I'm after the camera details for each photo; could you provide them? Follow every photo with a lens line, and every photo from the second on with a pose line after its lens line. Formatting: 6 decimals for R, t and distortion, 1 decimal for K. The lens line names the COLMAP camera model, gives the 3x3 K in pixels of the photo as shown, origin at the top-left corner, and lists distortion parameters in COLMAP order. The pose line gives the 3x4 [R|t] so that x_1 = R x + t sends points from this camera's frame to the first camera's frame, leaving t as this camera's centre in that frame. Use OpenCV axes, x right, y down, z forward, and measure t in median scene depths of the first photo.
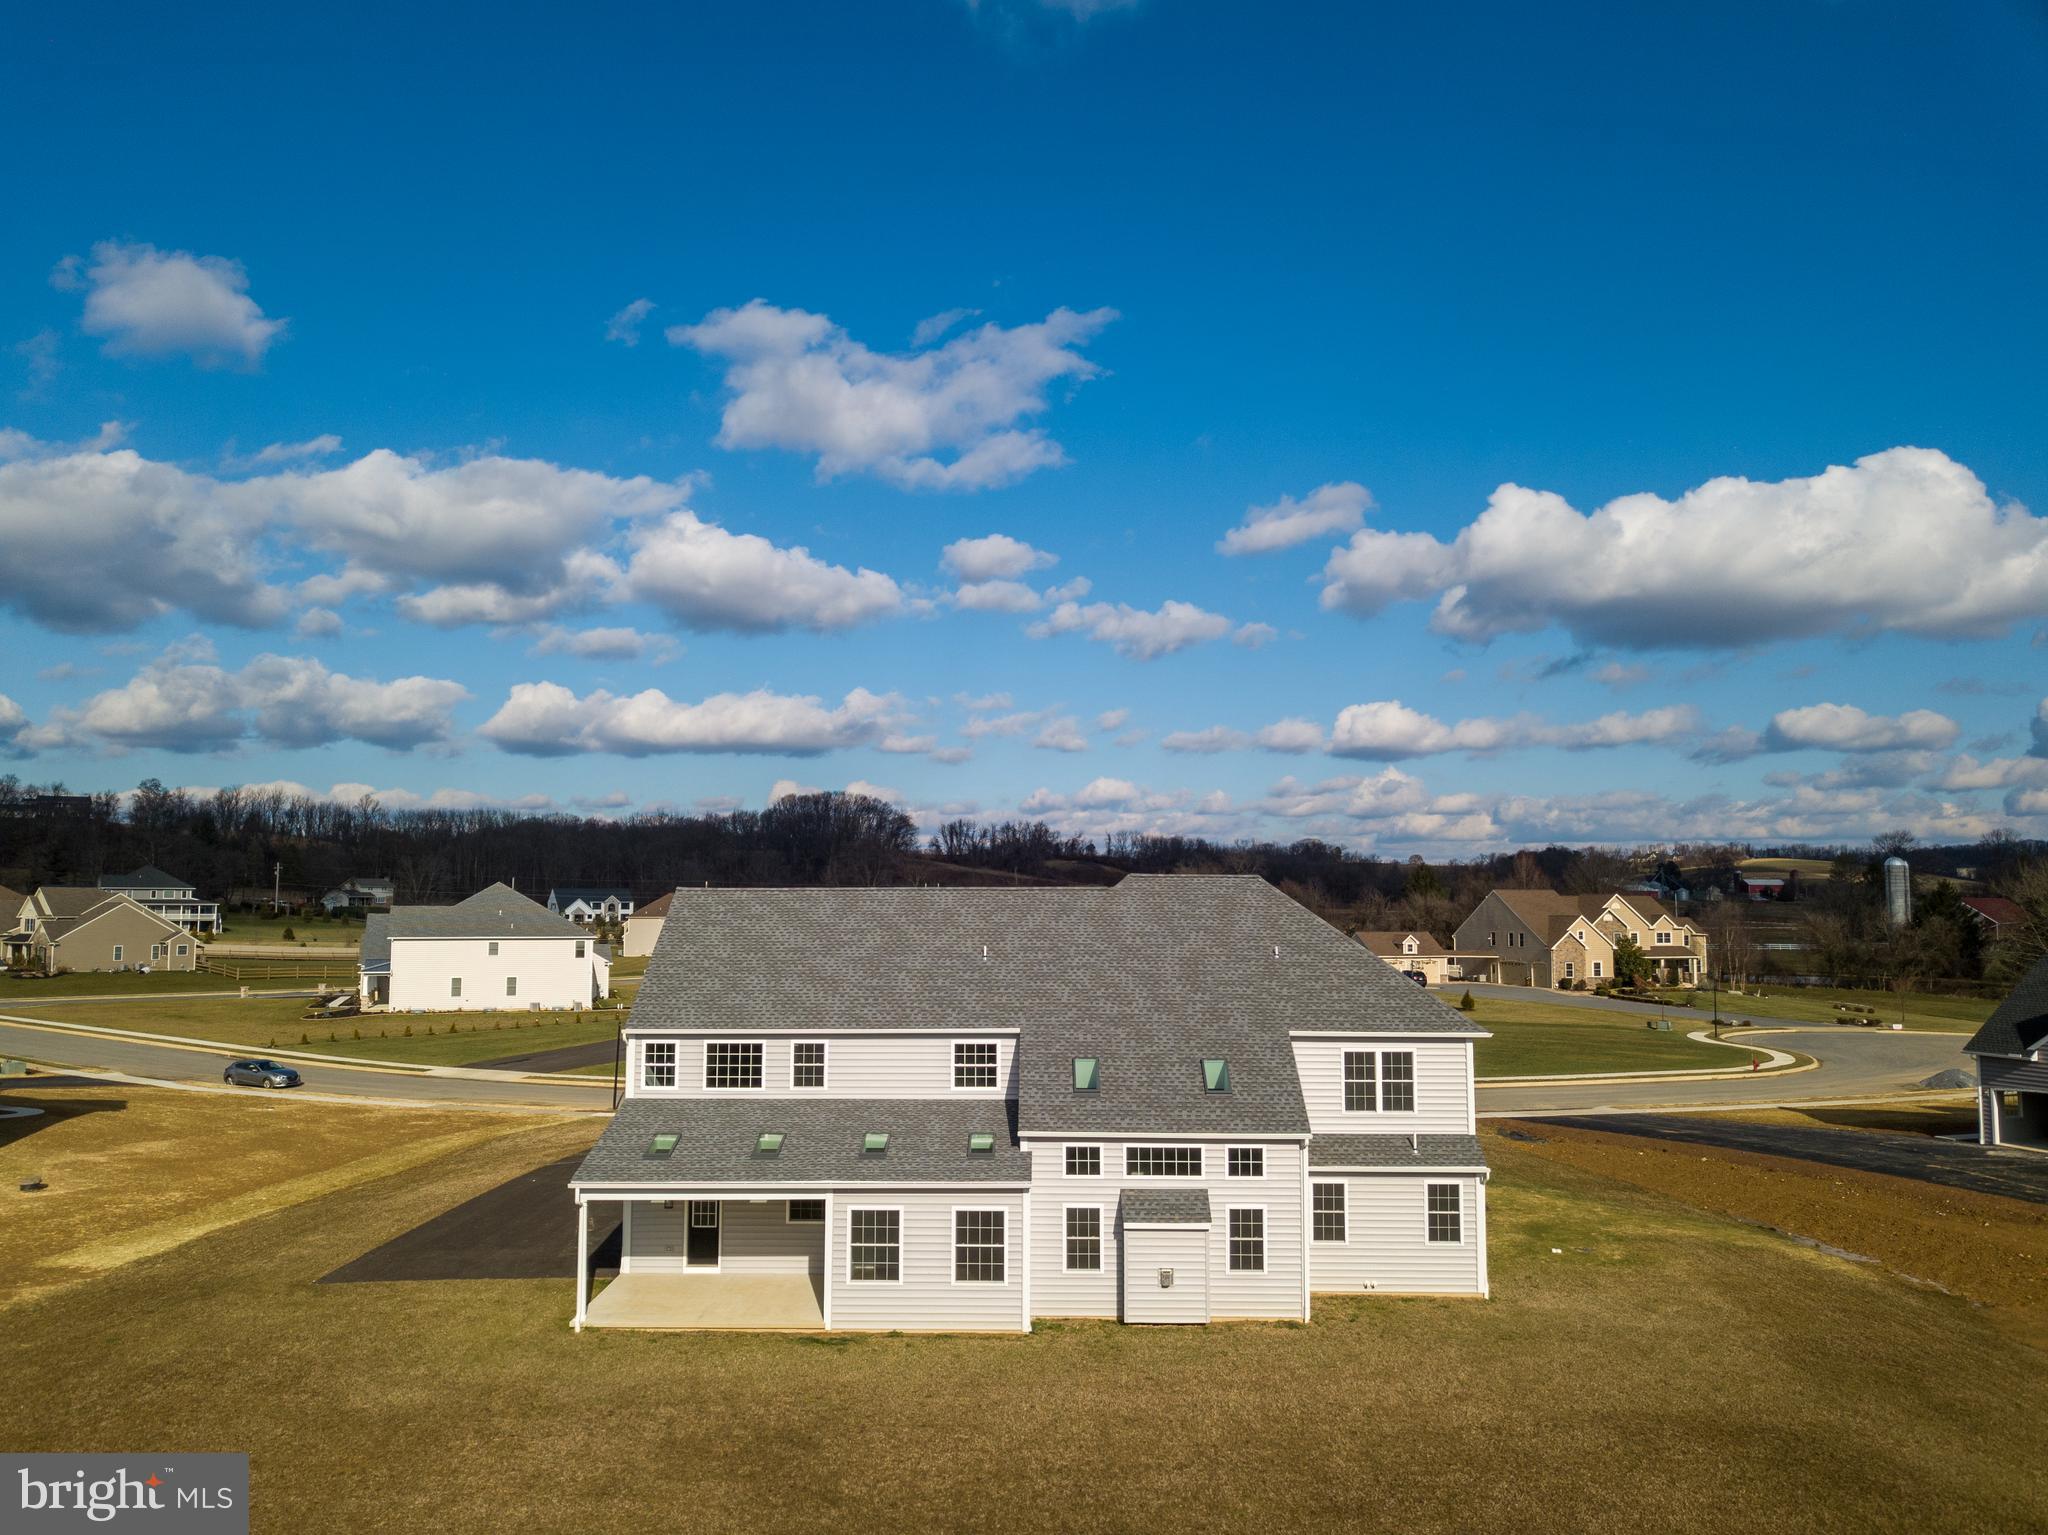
lens RADIAL K [[1556.7, 0, 962.1], [0, 1556.7, 770.8], [0, 0, 1]] dist [0.034608, -0.004281]
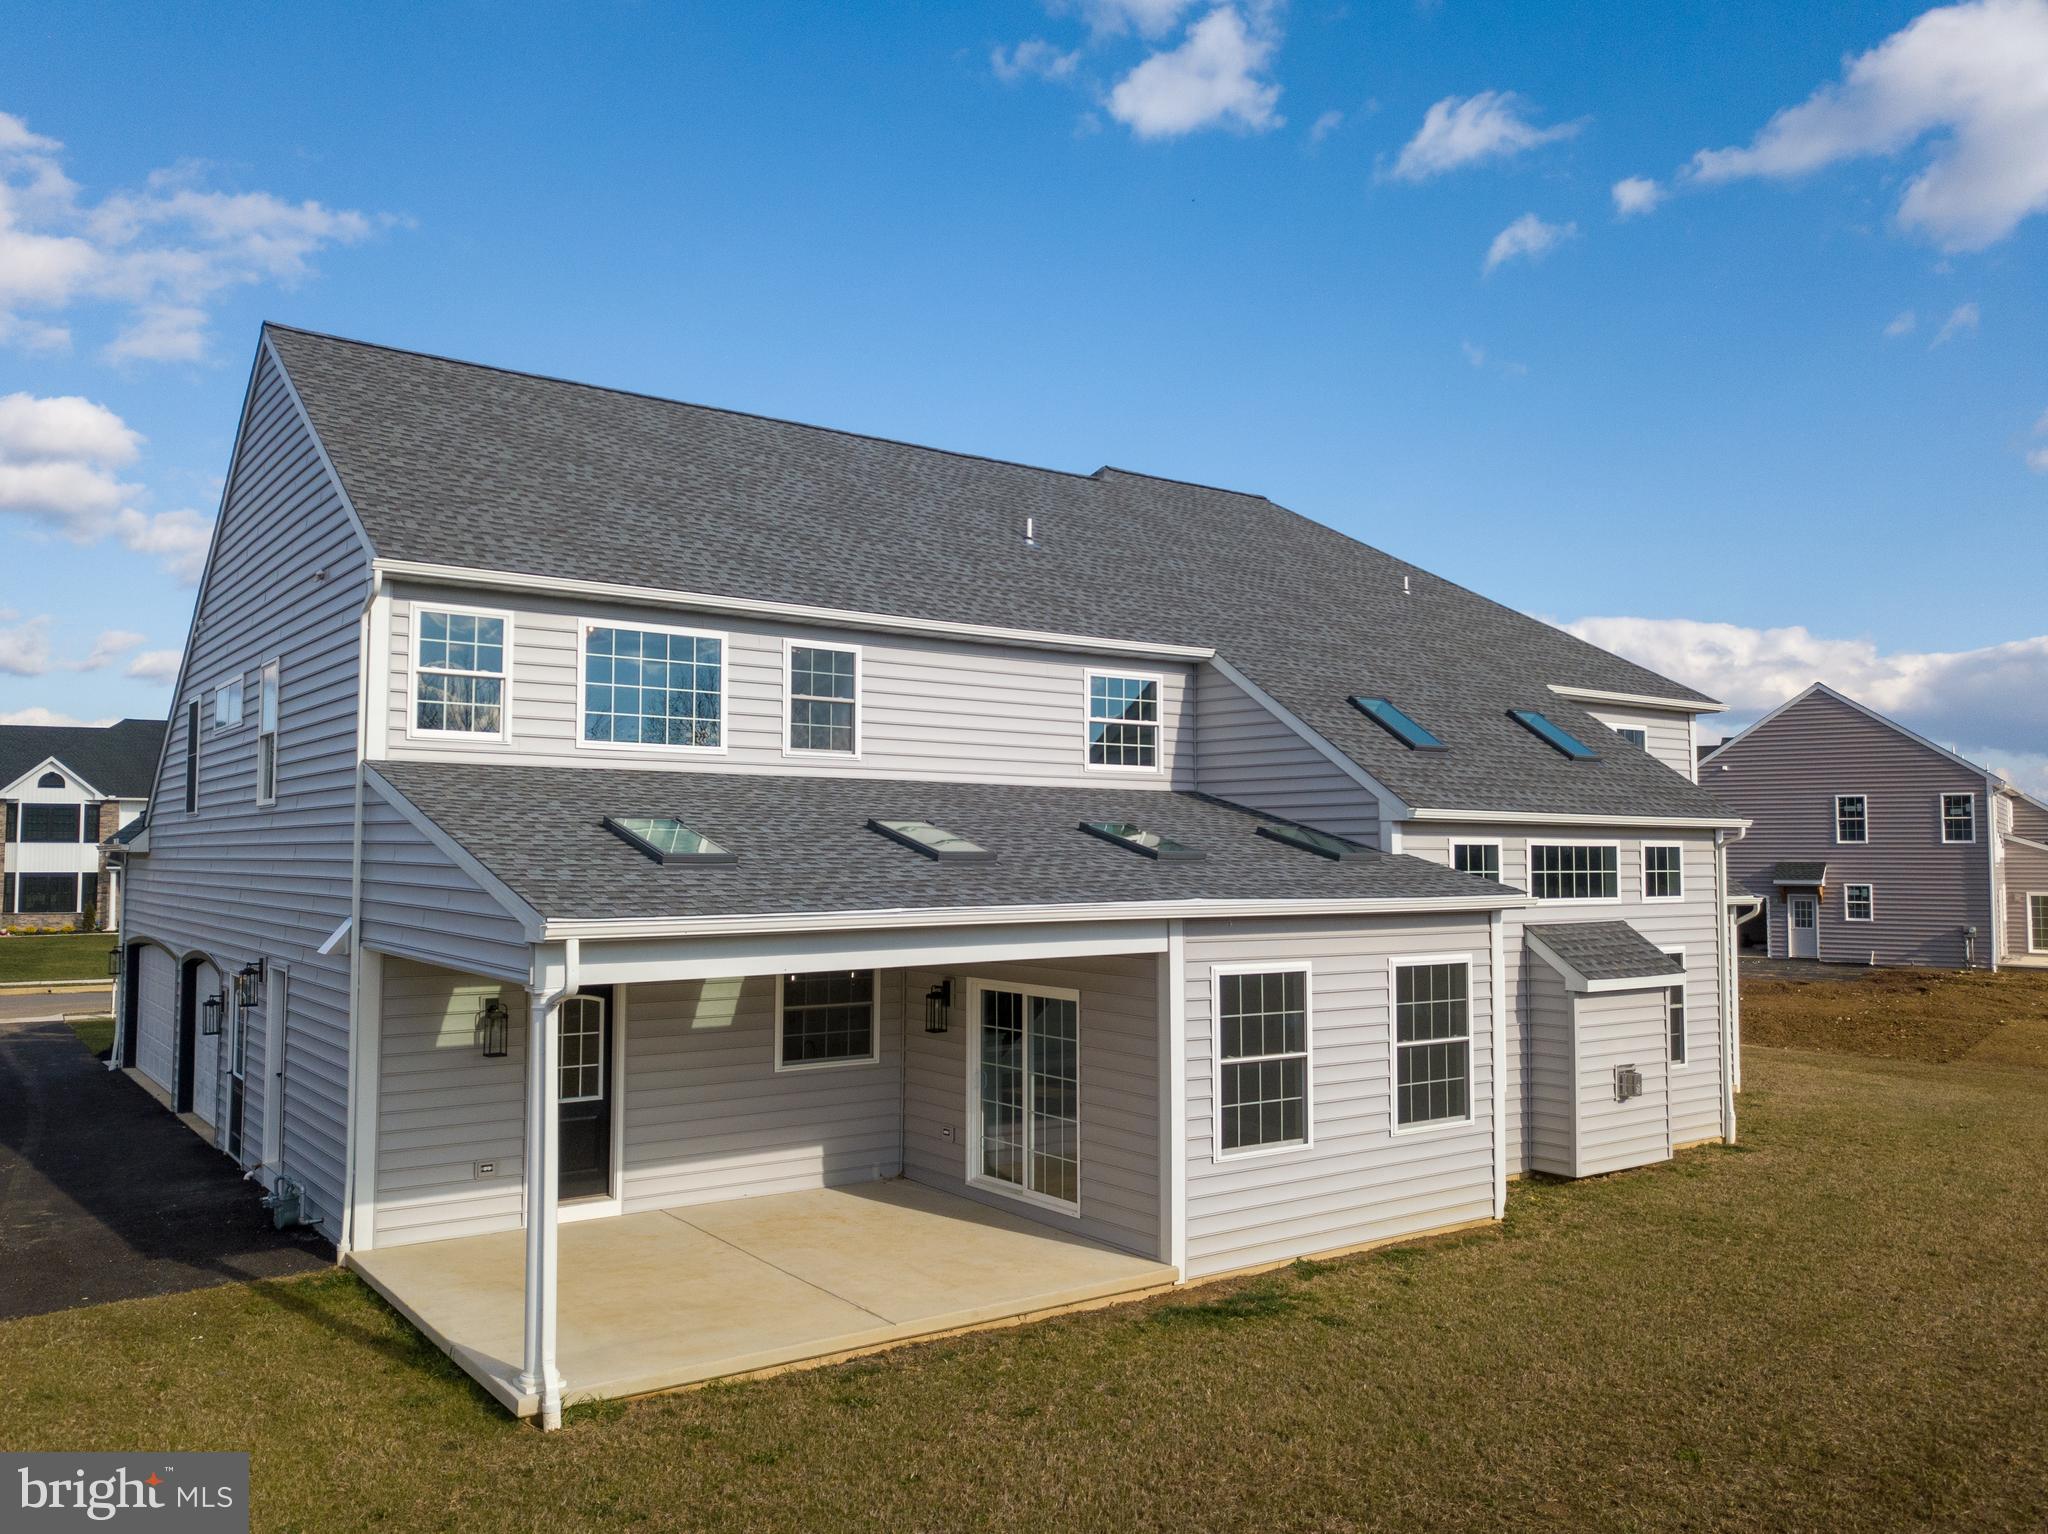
lens RADIAL K [[1556.7, 0, 1023.1], [0, 1556.7, 766.9], [0, 0, 1]] dist [0.034608, -0.004281]
pose [[0.803107, 0.034734, 0.594822, -0.334051], [-0.051671, 0.998599, 0.011452, 0.218515], [-0.593591, -0.039932, 0.803776, 0.688399]]
